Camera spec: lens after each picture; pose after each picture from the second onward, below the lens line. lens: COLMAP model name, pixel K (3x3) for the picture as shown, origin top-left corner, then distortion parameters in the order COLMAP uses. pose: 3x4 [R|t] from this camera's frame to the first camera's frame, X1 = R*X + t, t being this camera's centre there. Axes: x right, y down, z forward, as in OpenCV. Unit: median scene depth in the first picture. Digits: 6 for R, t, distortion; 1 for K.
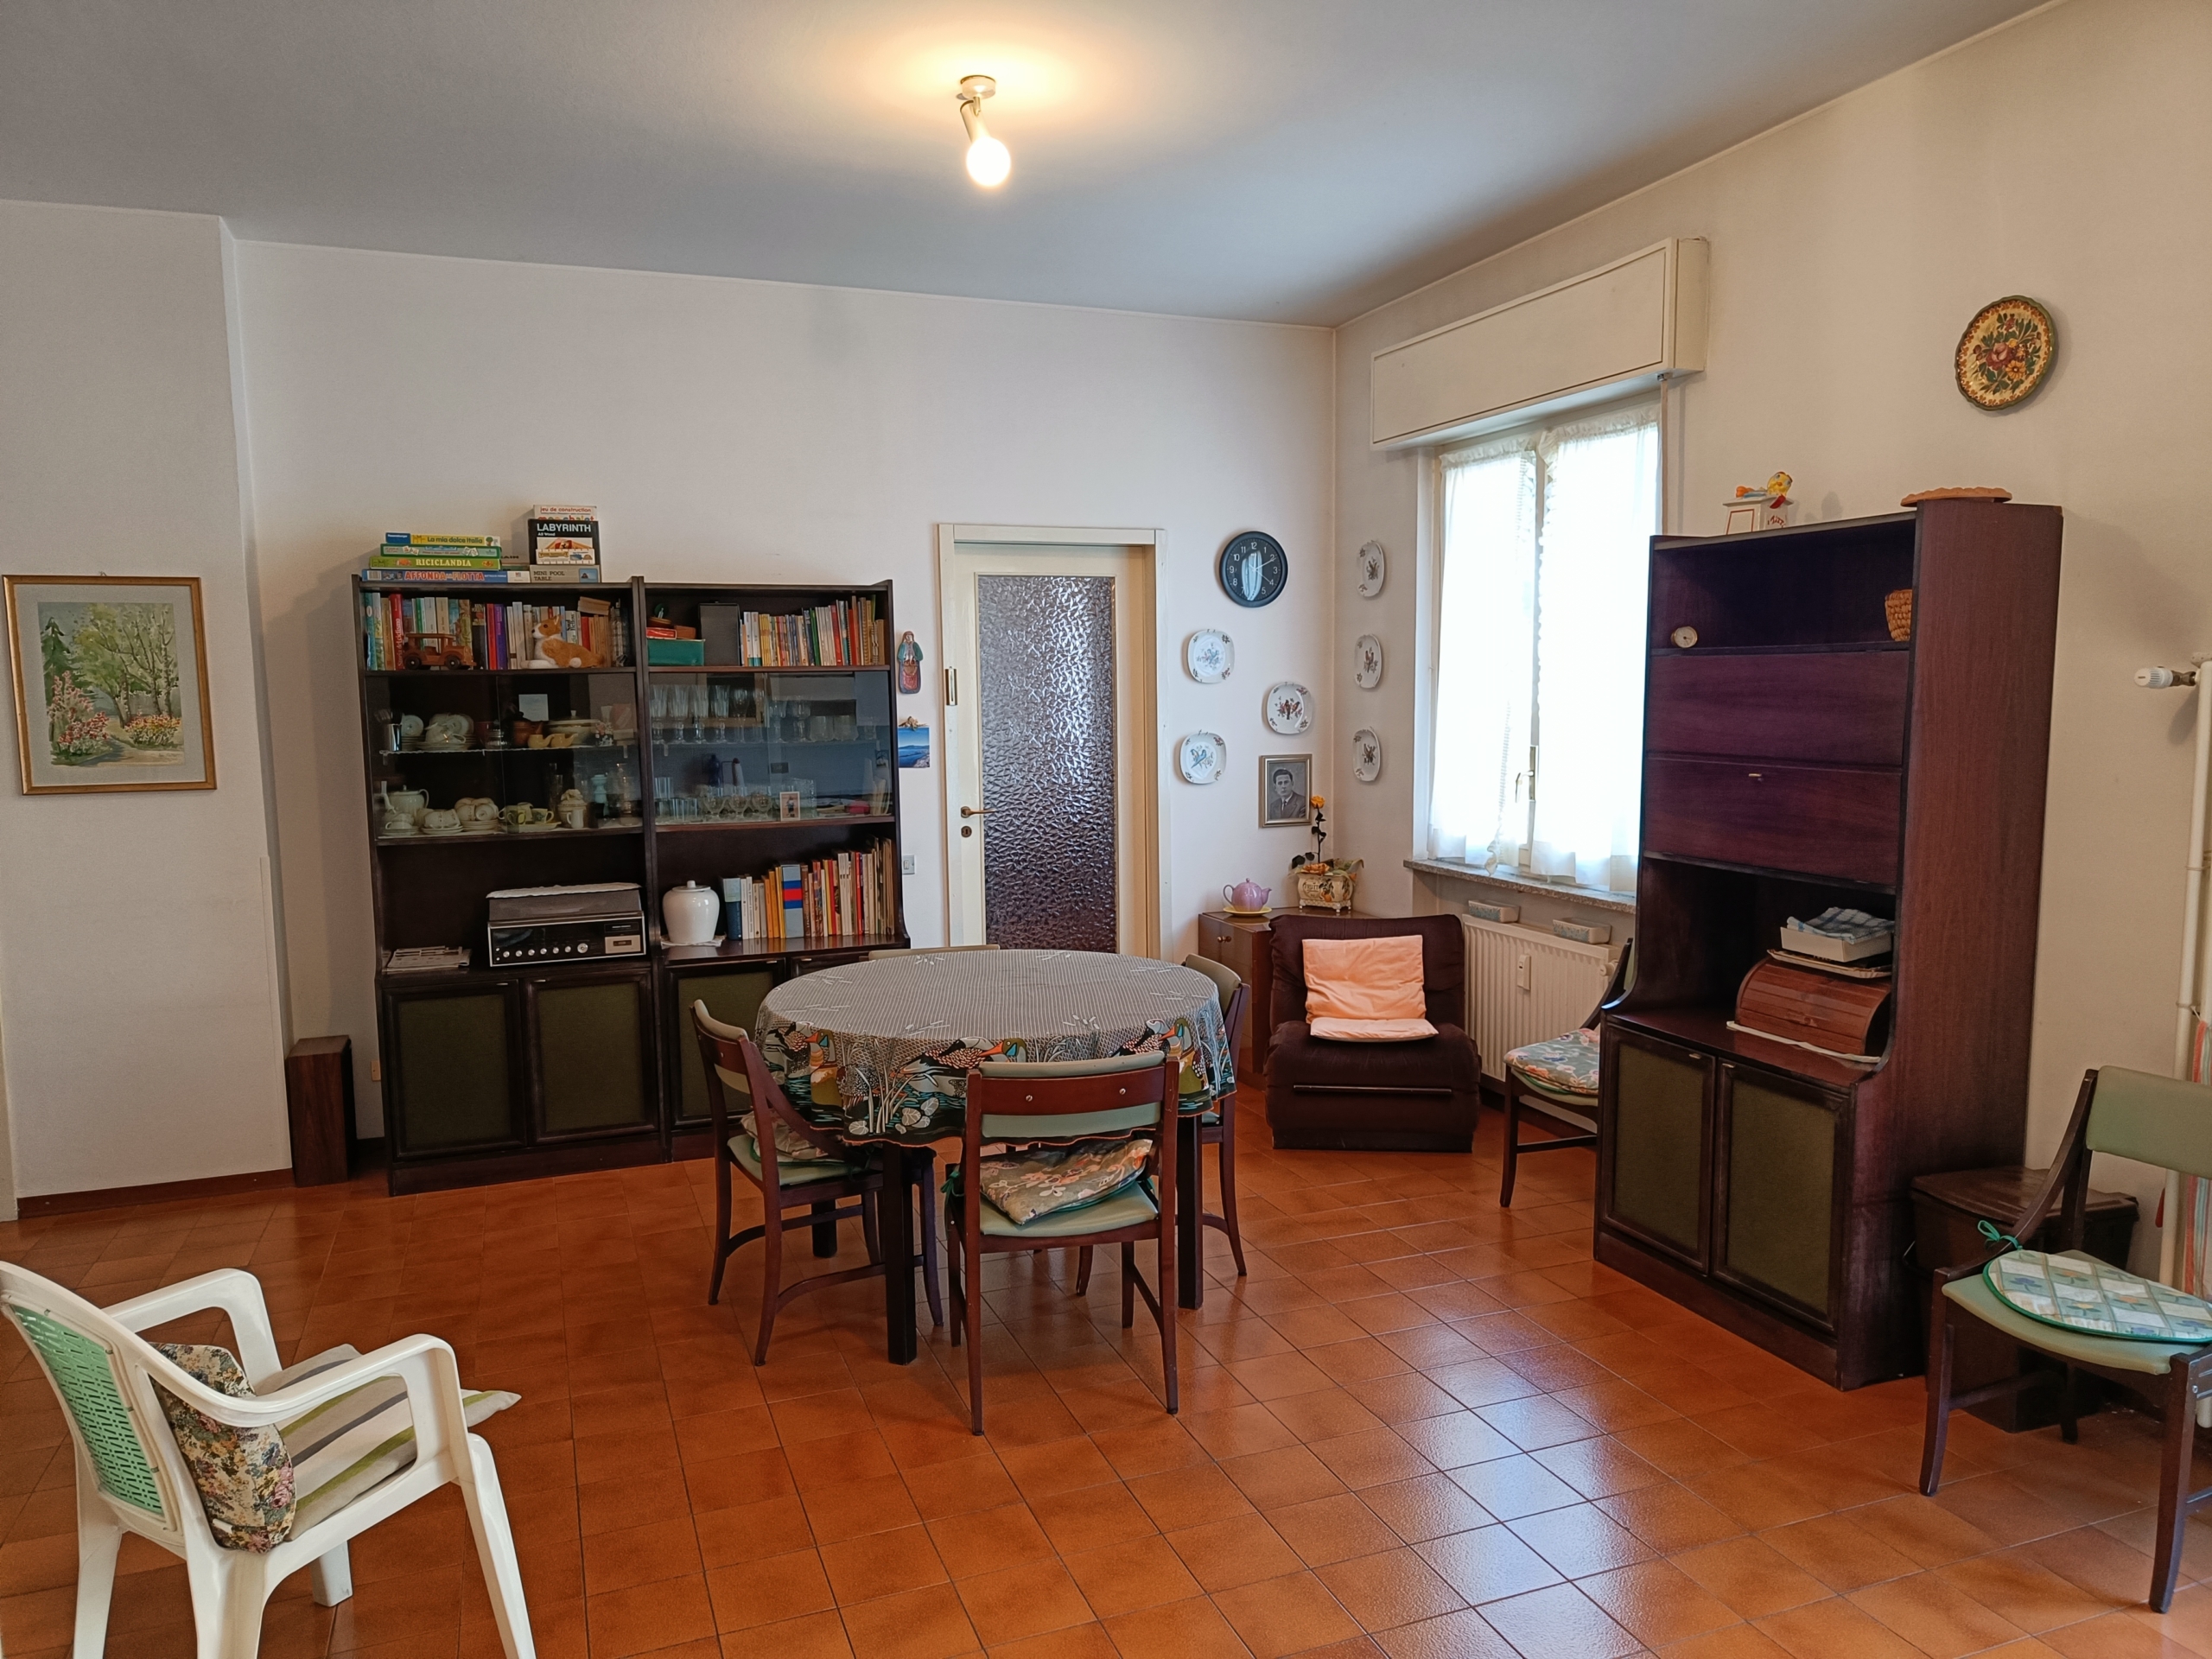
lens RADIAL K [[1501.3, 0, 1157.2], [0, 1501.3, 839.8], [0, 0, 1]] dist [0.014431, -0.002733]
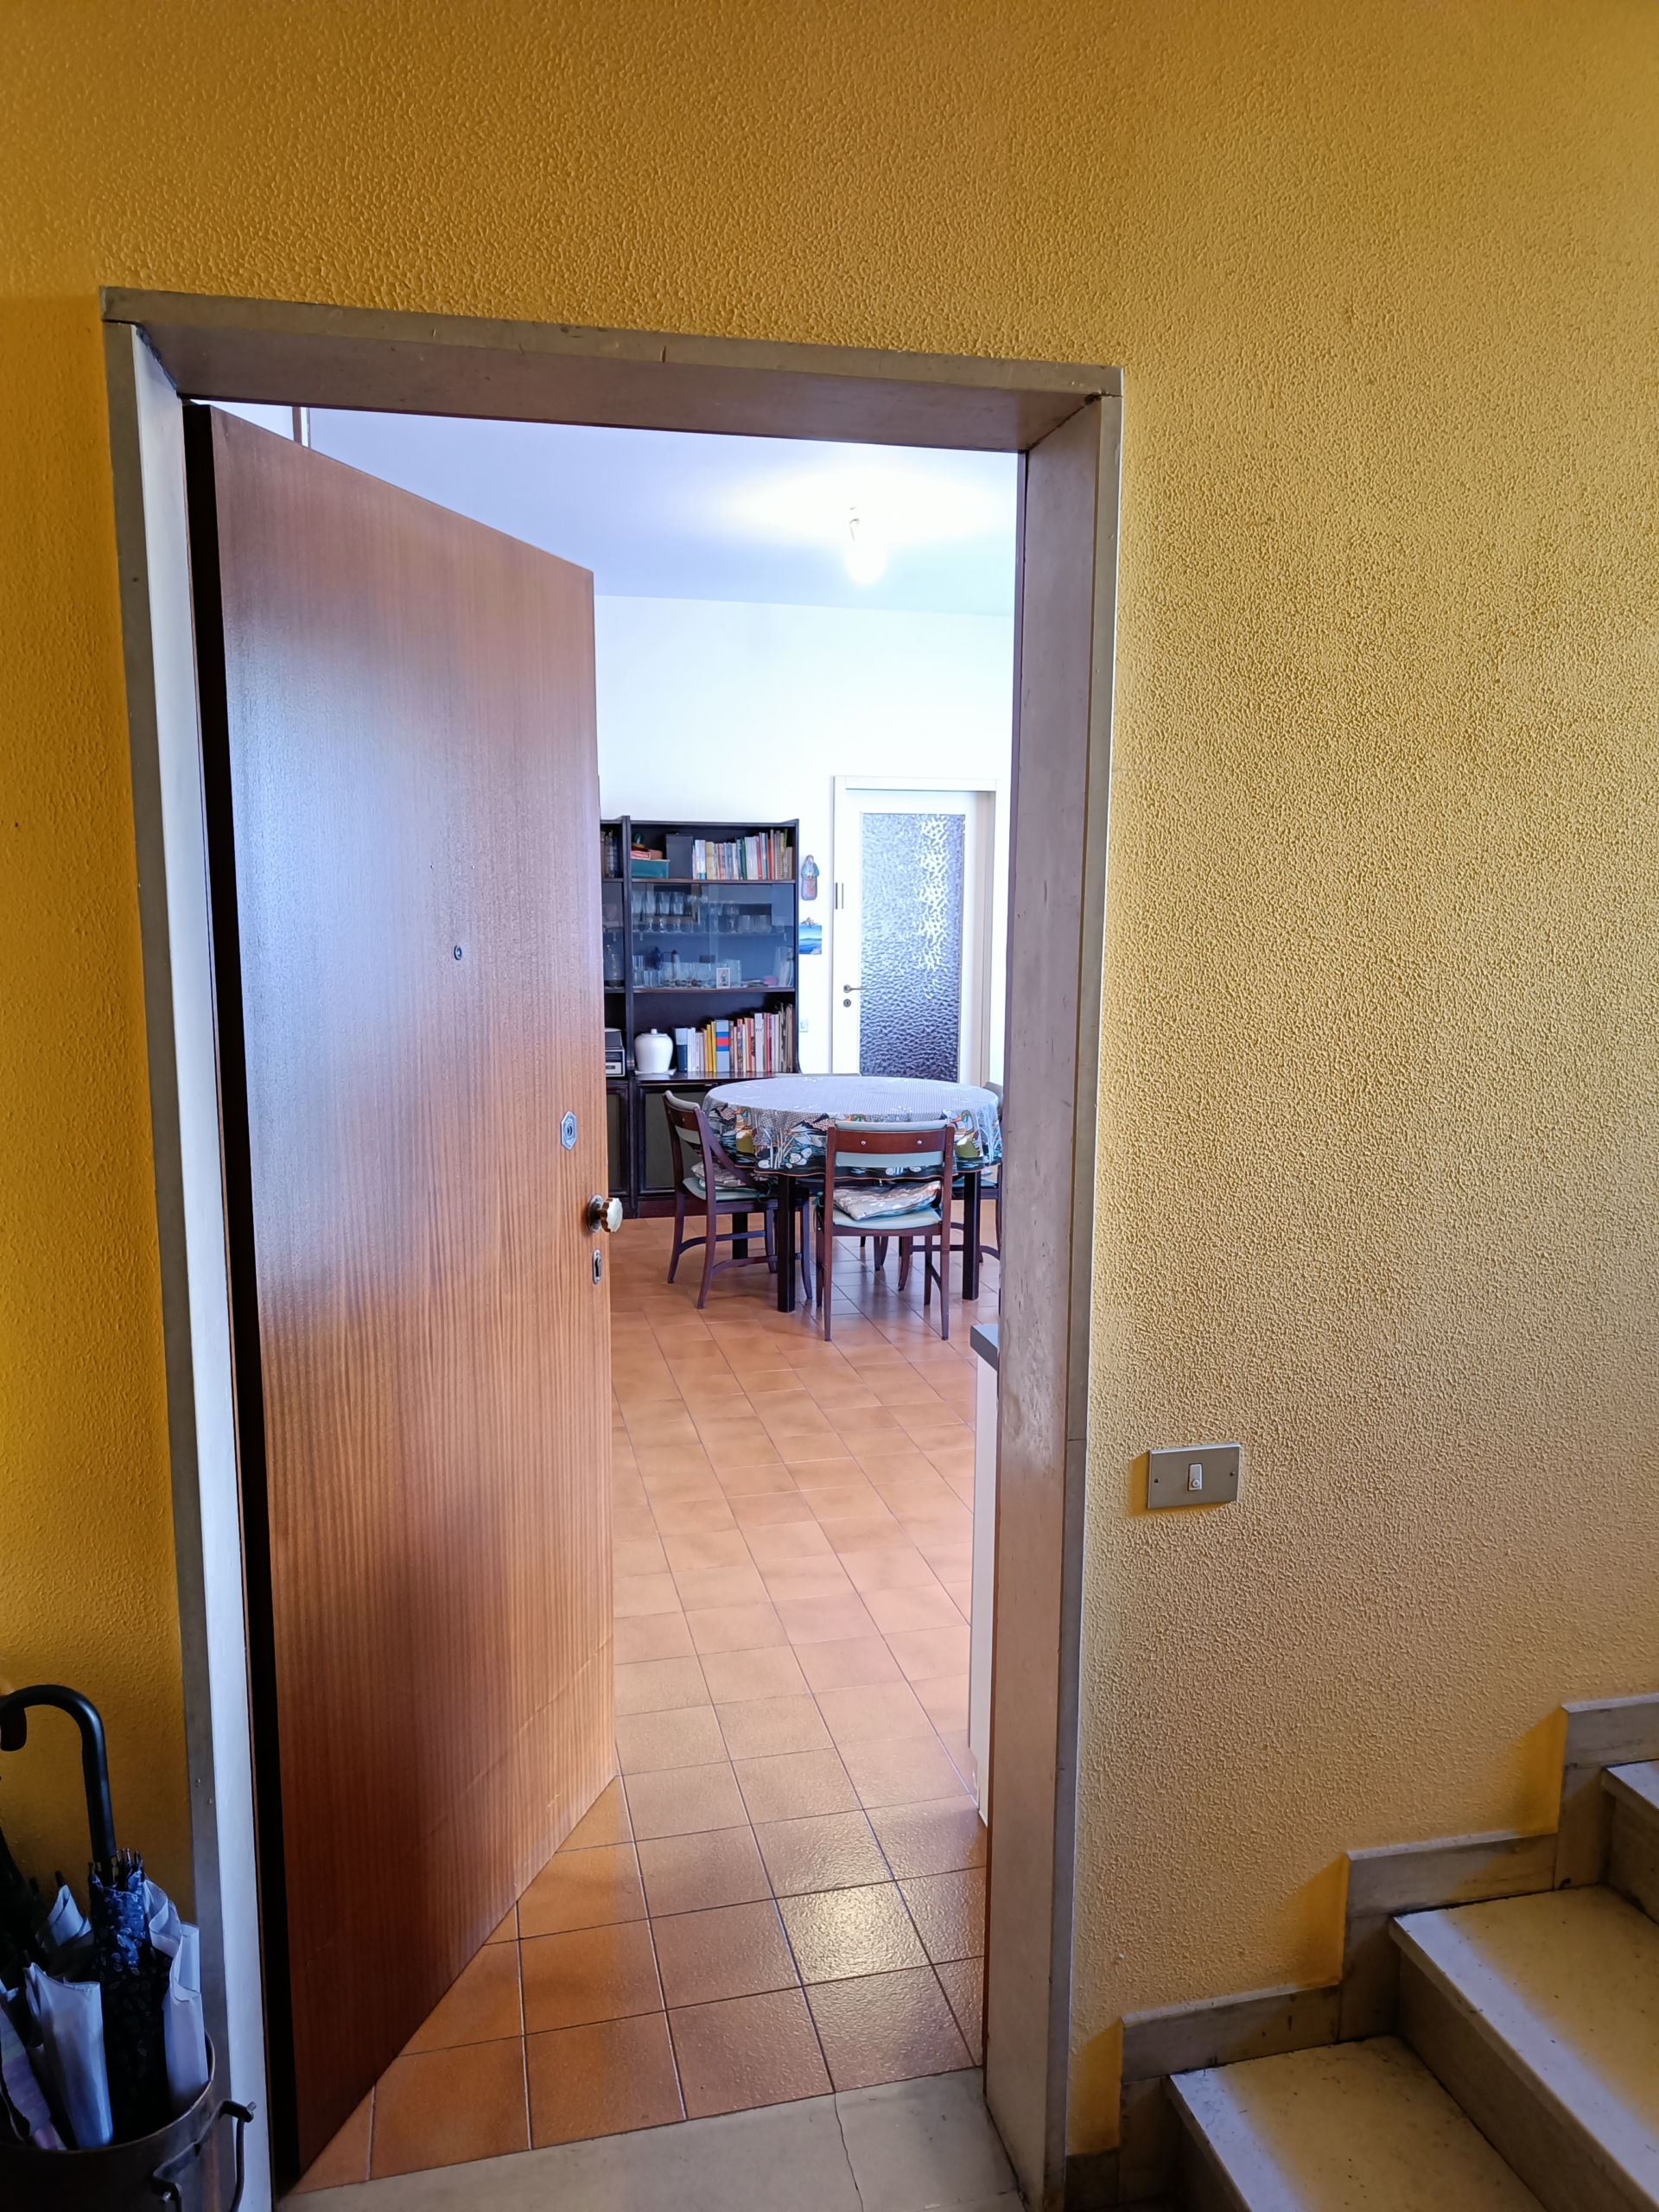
lens RADIAL K [[1541.6, 0, 829.5], [0, 1541.6, 1106.0], [0, 0, 1]] dist [0.025313, -0.001779]
pose [[0.987019, 0.039193, -0.155746, 0.089641], [-0.033729, 0.998725, 0.037573, 0.041283], [0.157020, -0.031832, 0.987082, -0.441658]]
